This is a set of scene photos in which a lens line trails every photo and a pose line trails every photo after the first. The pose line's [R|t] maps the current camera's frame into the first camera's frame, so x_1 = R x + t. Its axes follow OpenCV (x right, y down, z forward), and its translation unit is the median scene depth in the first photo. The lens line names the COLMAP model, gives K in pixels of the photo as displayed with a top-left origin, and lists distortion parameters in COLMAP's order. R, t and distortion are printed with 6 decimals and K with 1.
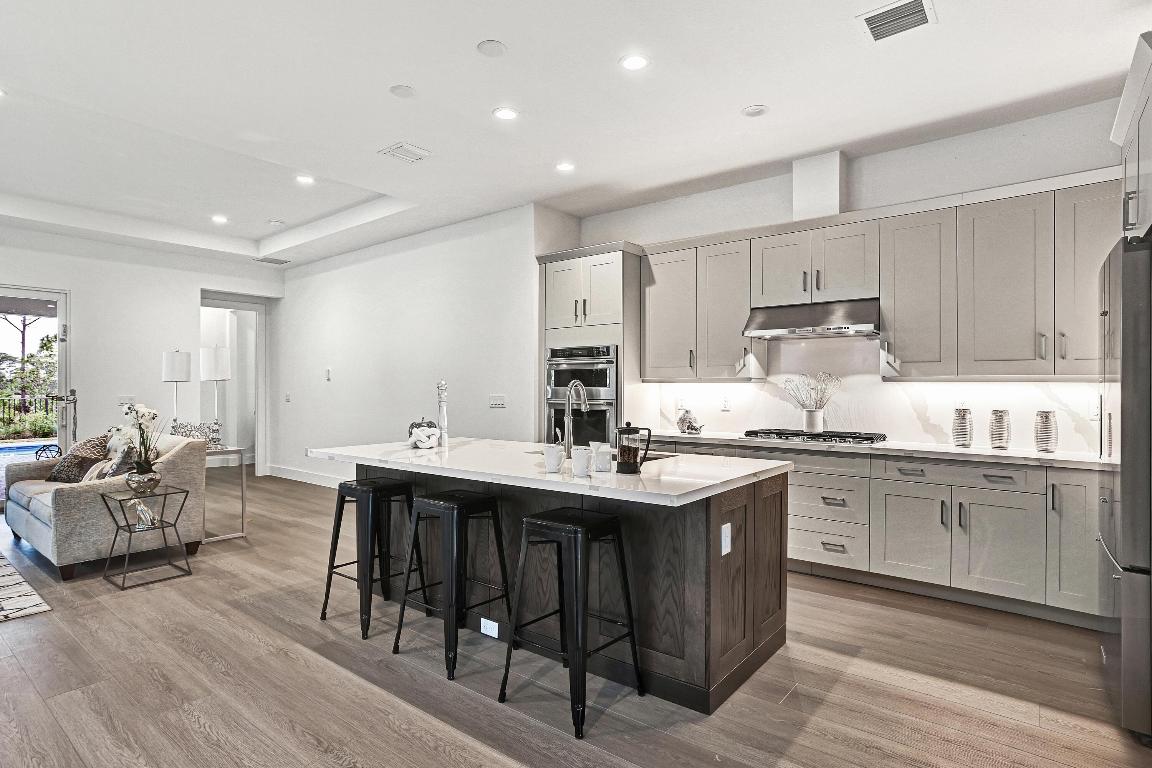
lens RADIAL K [[590.0, 0, 571.7], [0, 590.0, 390.6], [0, 0, 1]] dist [-0.048822, 0.024125]
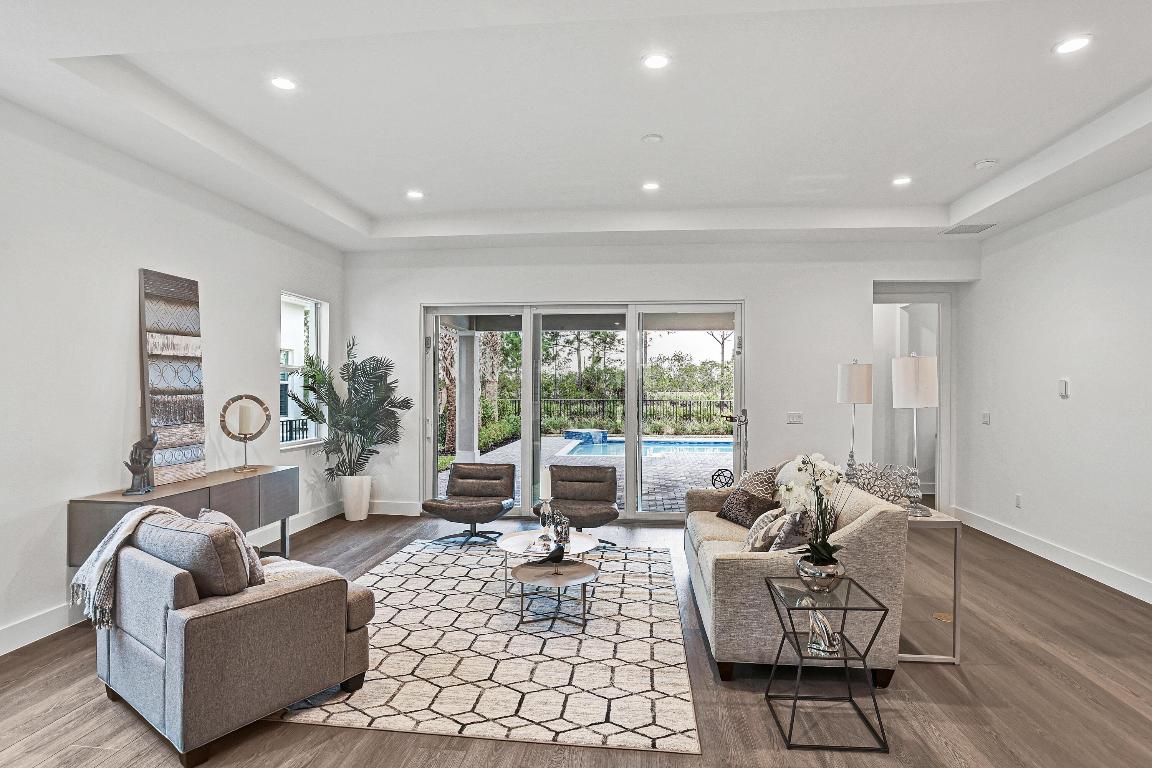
lens RADIAL K [[590.0, 0, 586.5], [0, 590.0, 380.8], [0, 0, 1]] dist [-0.048822, 0.024125]
pose [[0.545914, -0.002760, -0.837837, -0.331974], [-0.010148, 0.999899, -0.009906, -0.045739], [0.837780, 0.013910, 0.545831, 0.417821]]
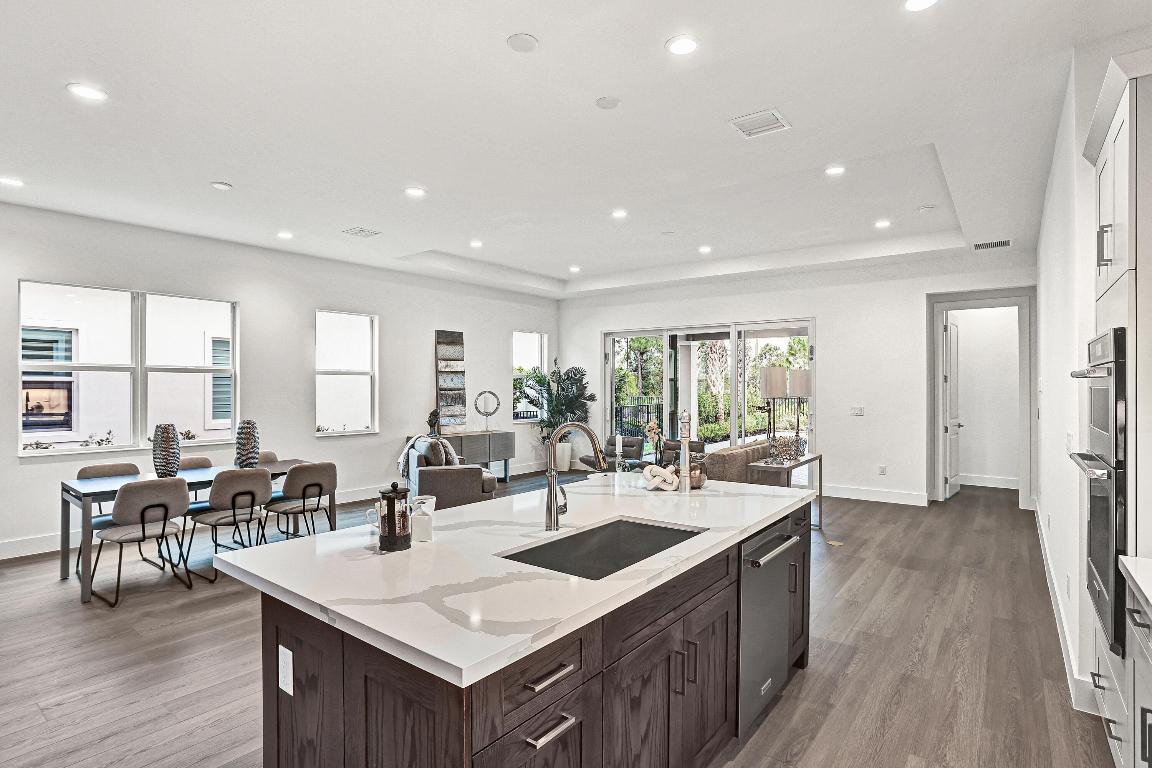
lens RADIAL K [[590.0, 0, 575.4], [0, 590.0, 389.2], [0, 0, 1]] dist [-0.048822, 0.024125]
pose [[0.022958, 0.010206, -0.999684, 0.554891], [-0.006806, 0.999926, 0.010053, -0.053257], [0.999713, 0.006573, 0.023026, 0.775598]]
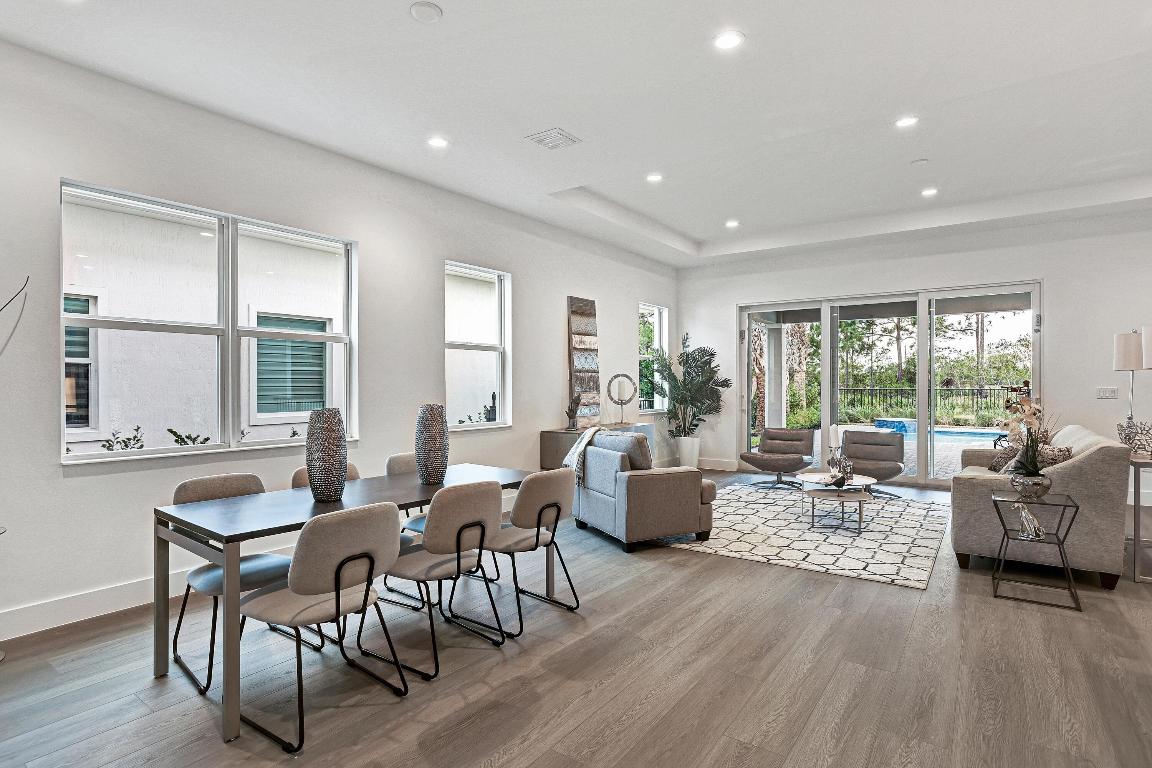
lens RADIAL K [[590.0, 0, 583.2], [0, 590.0, 385.0], [0, 0, 1]] dist [-0.048822, 0.024125]
pose [[0.058951, 0.008906, -0.998221, 0.098566], [-0.002785, 0.999958, 0.008757, -0.002130], [0.998257, 0.002264, 0.058974, 0.255069]]
